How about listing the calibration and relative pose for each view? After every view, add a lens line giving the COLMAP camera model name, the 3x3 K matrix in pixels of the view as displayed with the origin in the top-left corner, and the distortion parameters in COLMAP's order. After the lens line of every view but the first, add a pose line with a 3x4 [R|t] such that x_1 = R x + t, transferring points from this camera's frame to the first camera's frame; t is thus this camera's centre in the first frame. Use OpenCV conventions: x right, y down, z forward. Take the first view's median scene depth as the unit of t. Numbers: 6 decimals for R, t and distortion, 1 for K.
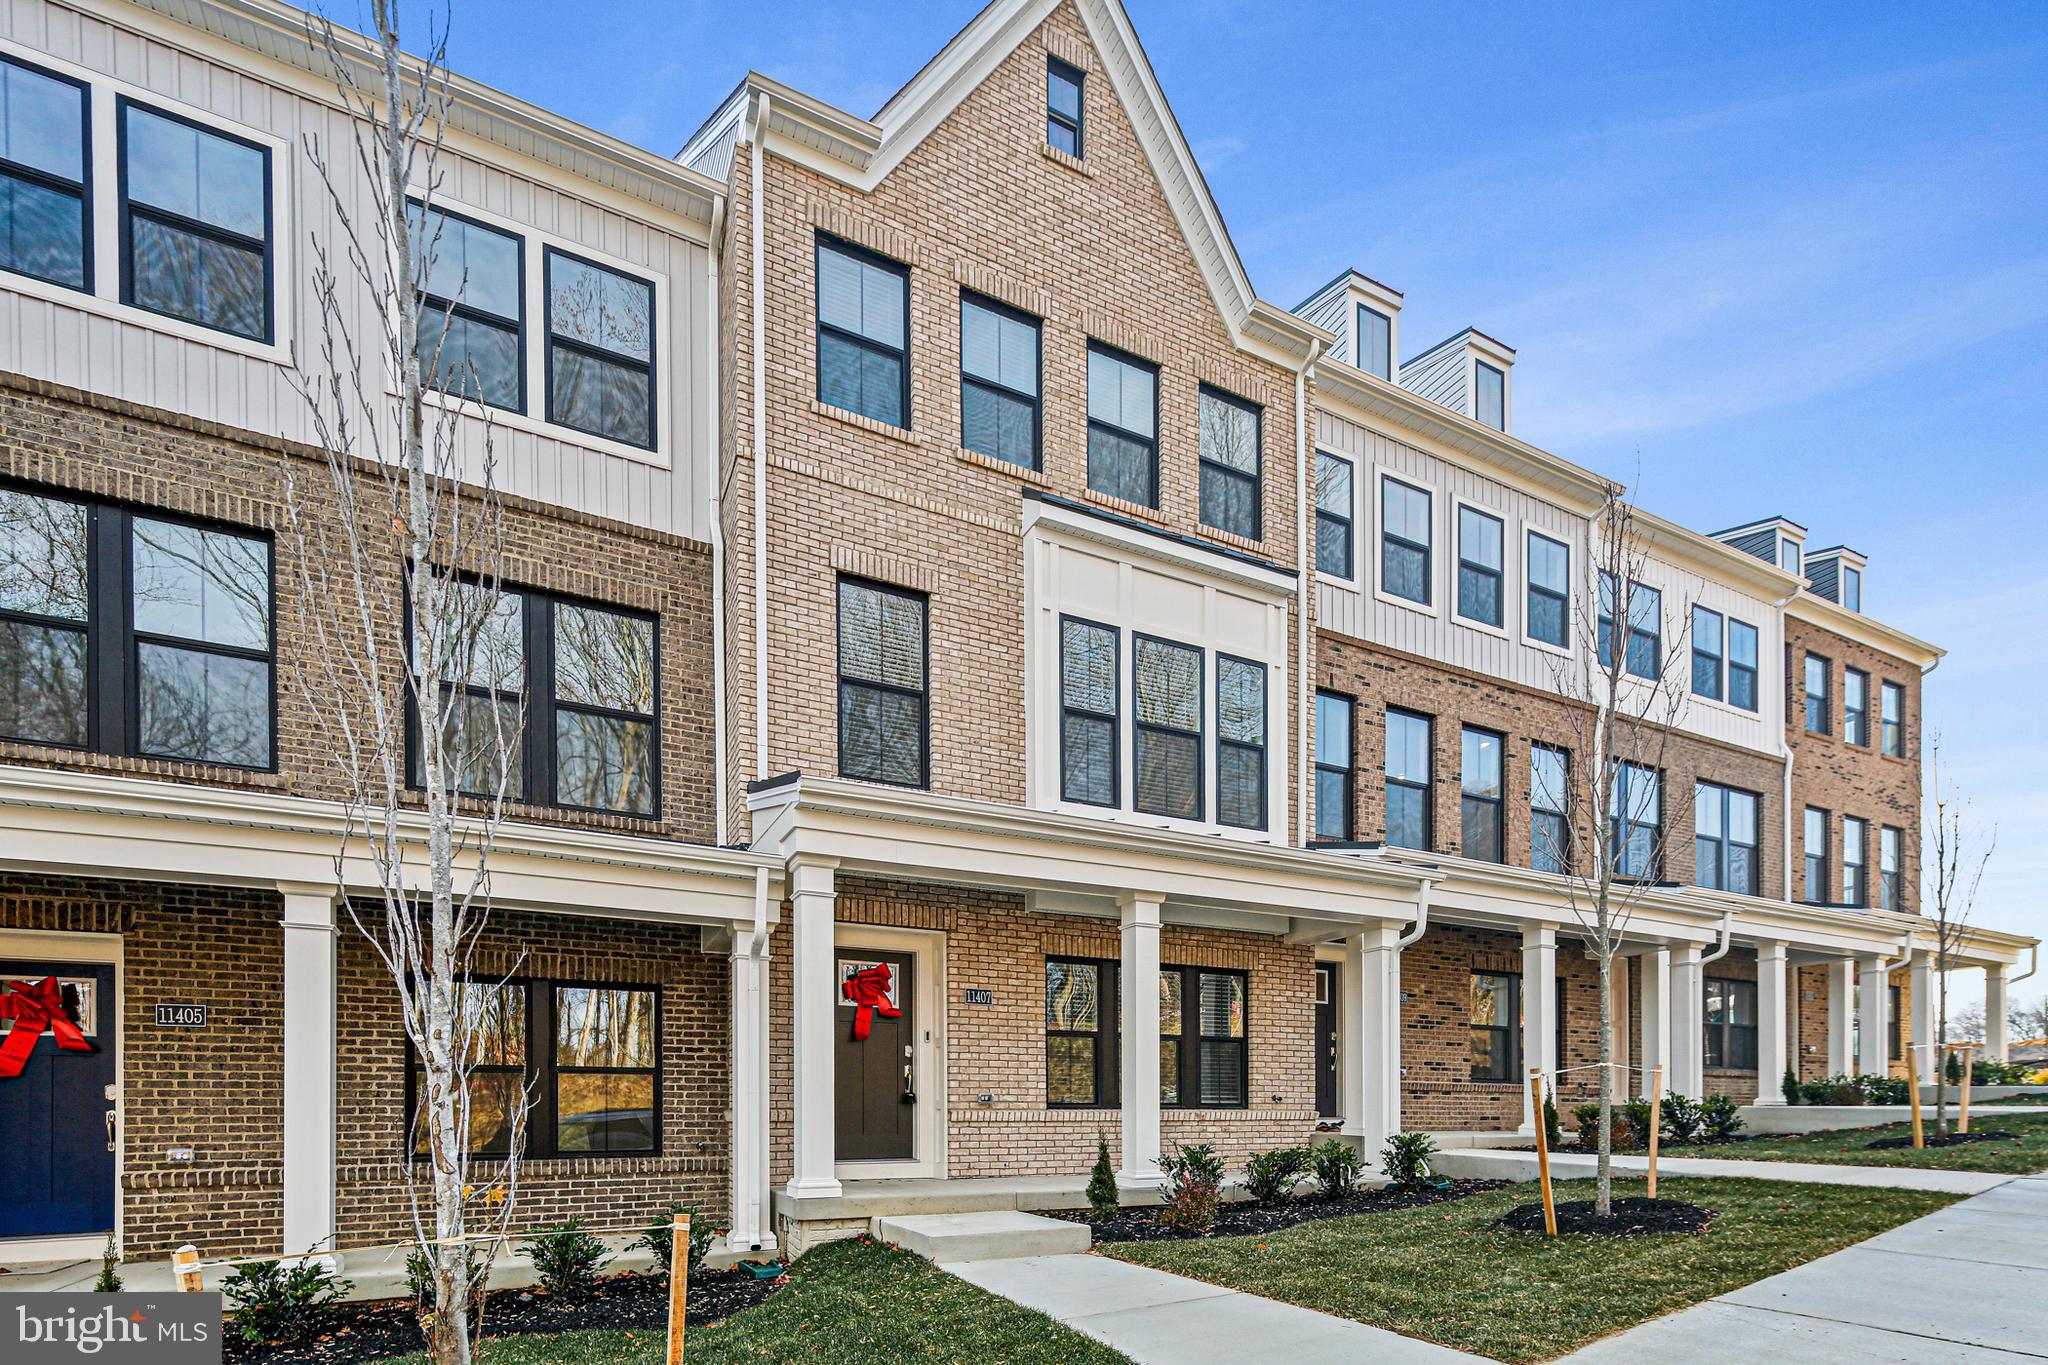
lens RADIAL K [[992.3, 0, 1038.4], [0, 992.3, 673.1], [0, 0, 1]] dist [0.015593, -0.003198]
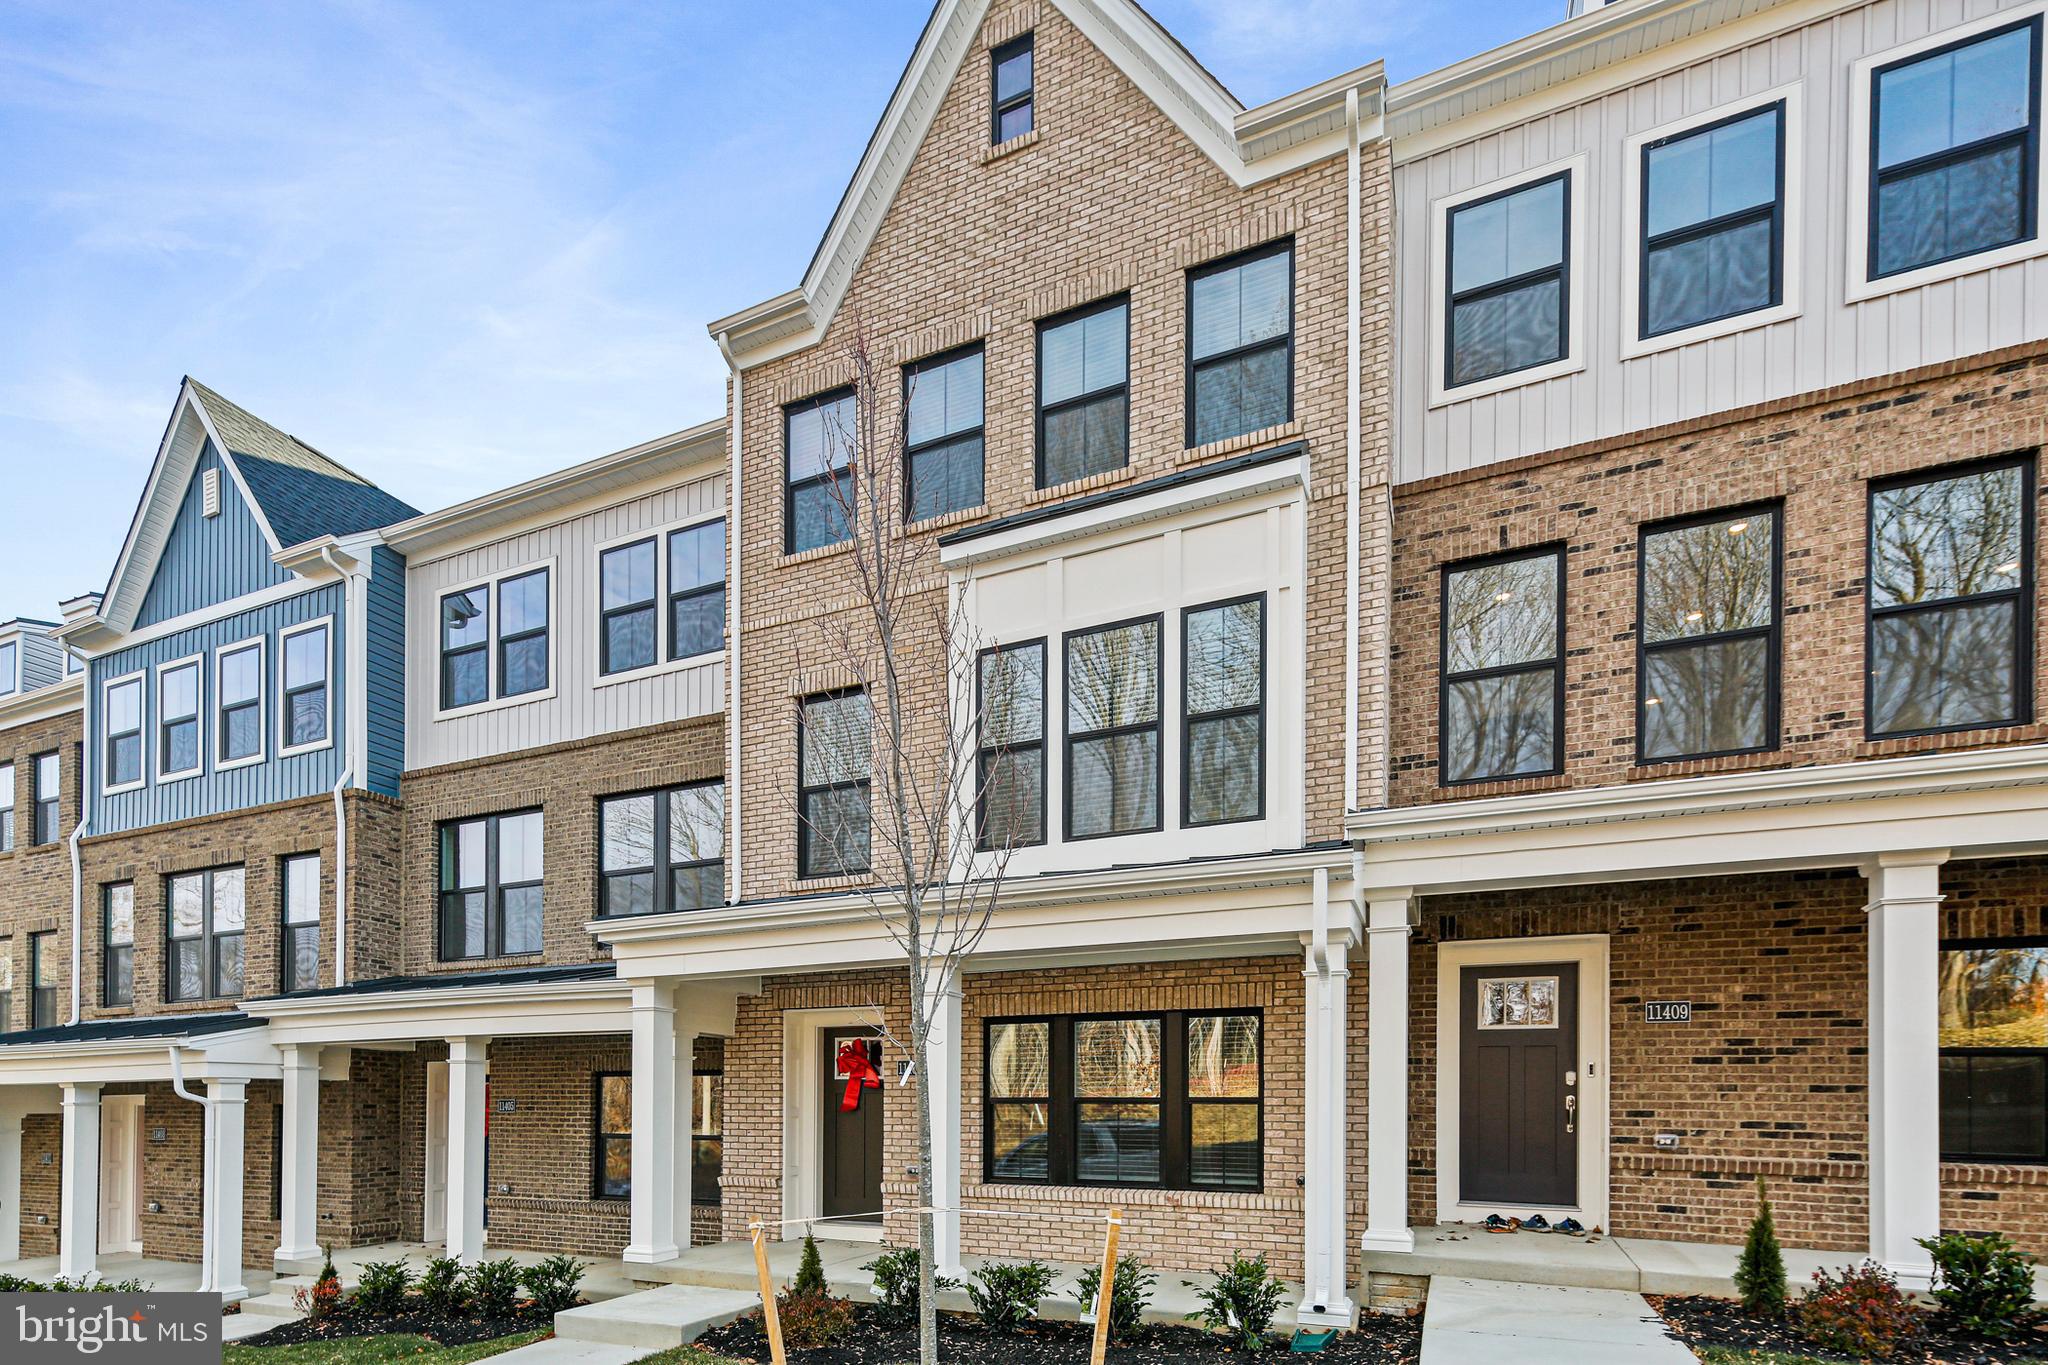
lens RADIAL K [[992.3, 0, 1041.6], [0, 992.3, 687.9], [0, 0, 1]] dist [0.015593, -0.003198]
pose [[0.595286, -0.304699, -0.743501, 0.812348], [0.322420, 0.938131, -0.126316, 0.121617], [0.735989, -0.164526, 0.656697, 0.453602]]
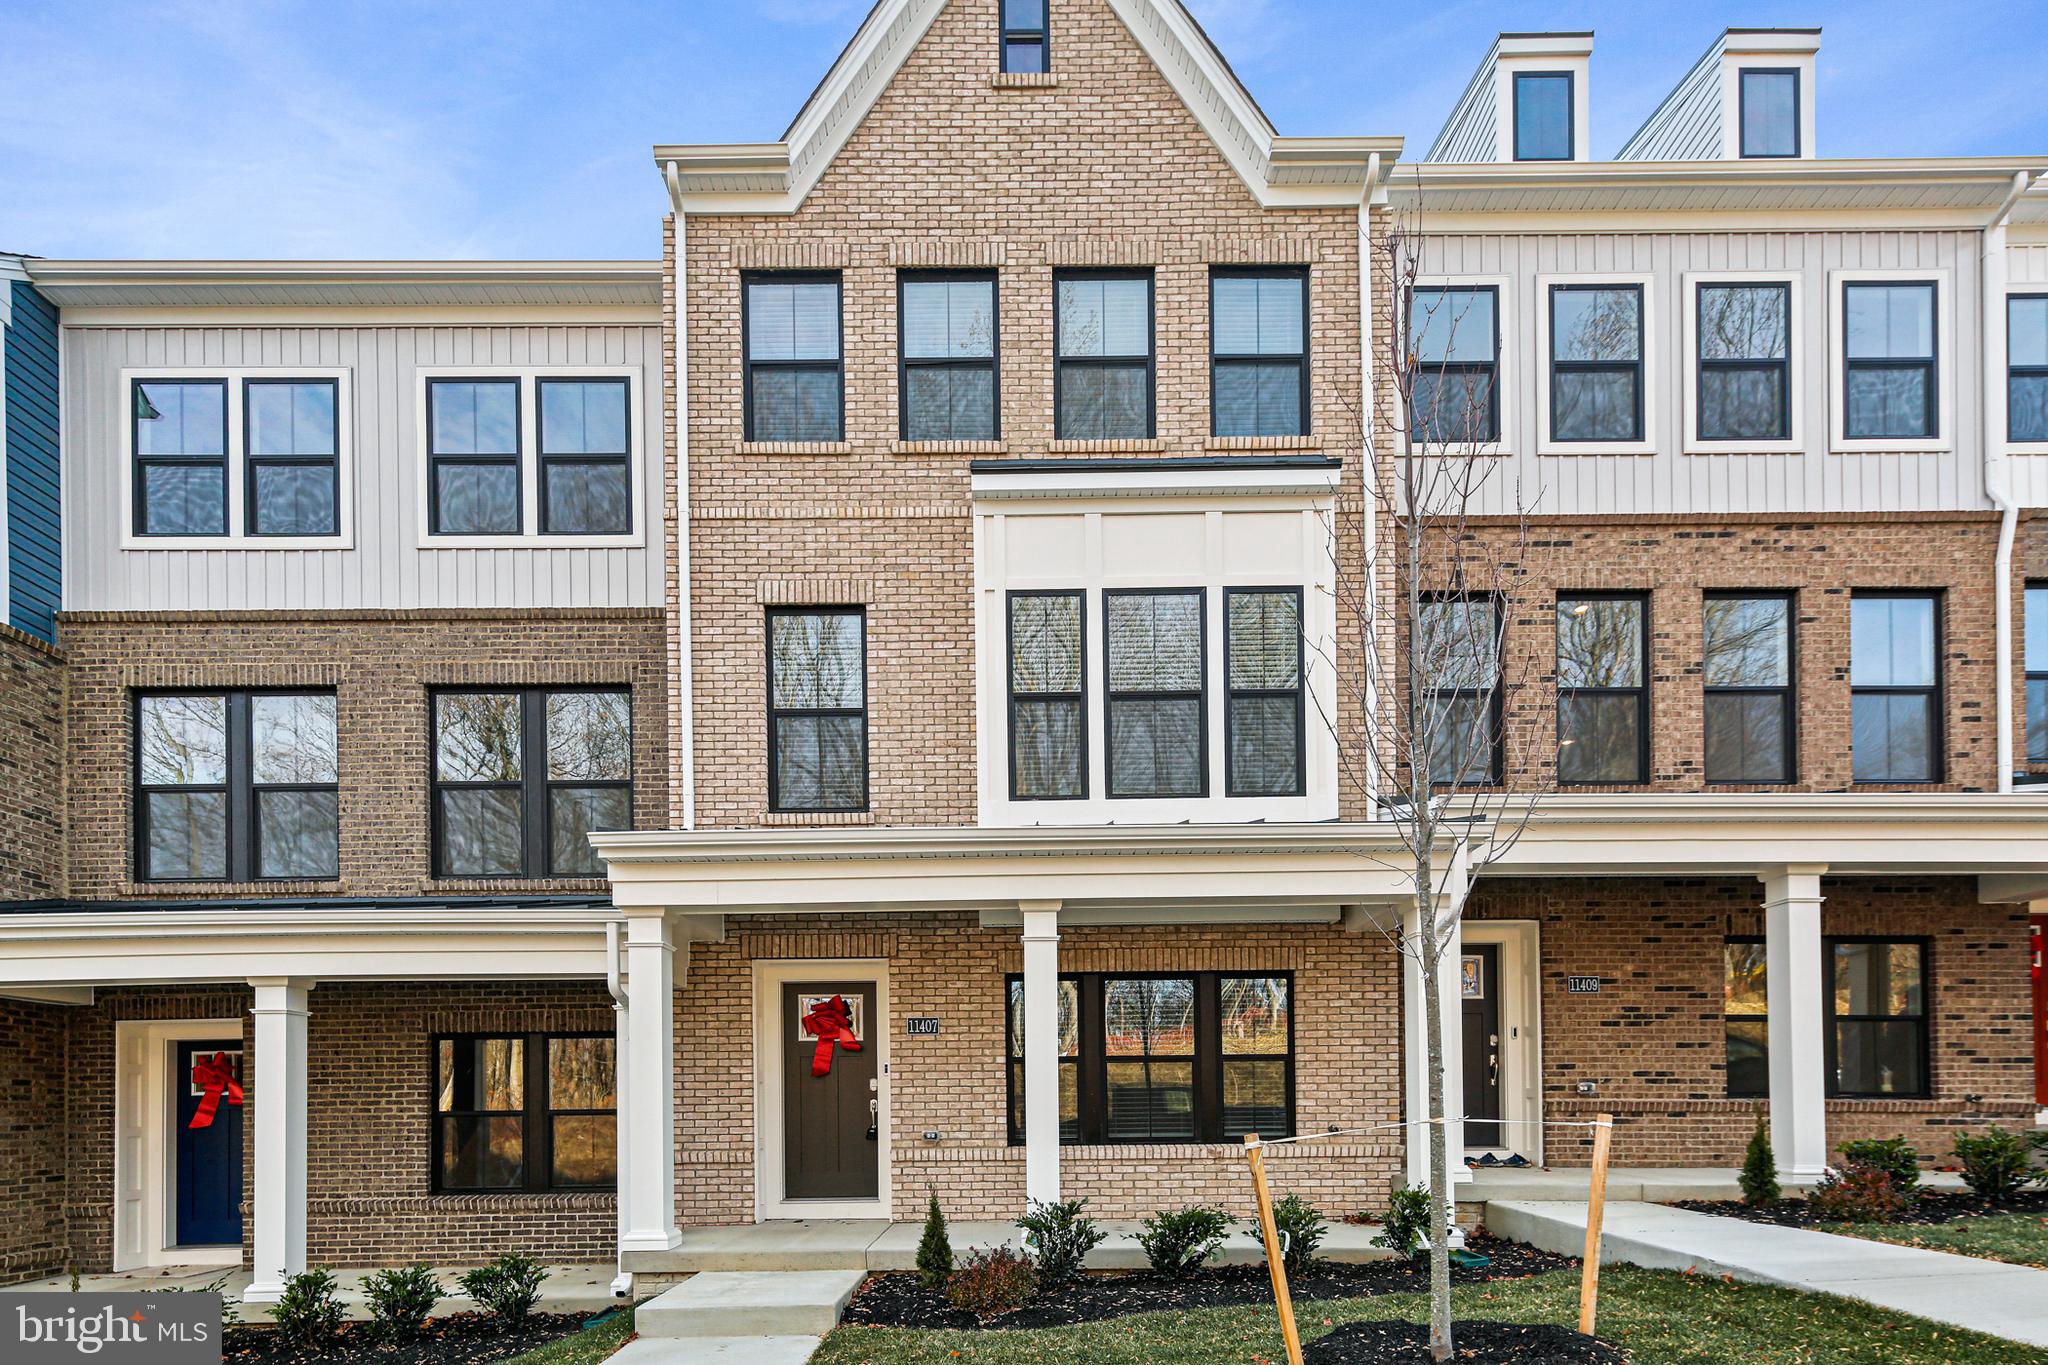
lens RADIAL K [[992.3, 0, 1039.4], [0, 992.3, 700.3], [0, 0, 1]] dist [0.015593, -0.003198]
pose [[0.877966, -0.185530, -0.441309, 0.455593], [0.202456, 0.979251, -0.008909, 0.053567], [0.433806, -0.081524, 0.897311, 0.219902]]
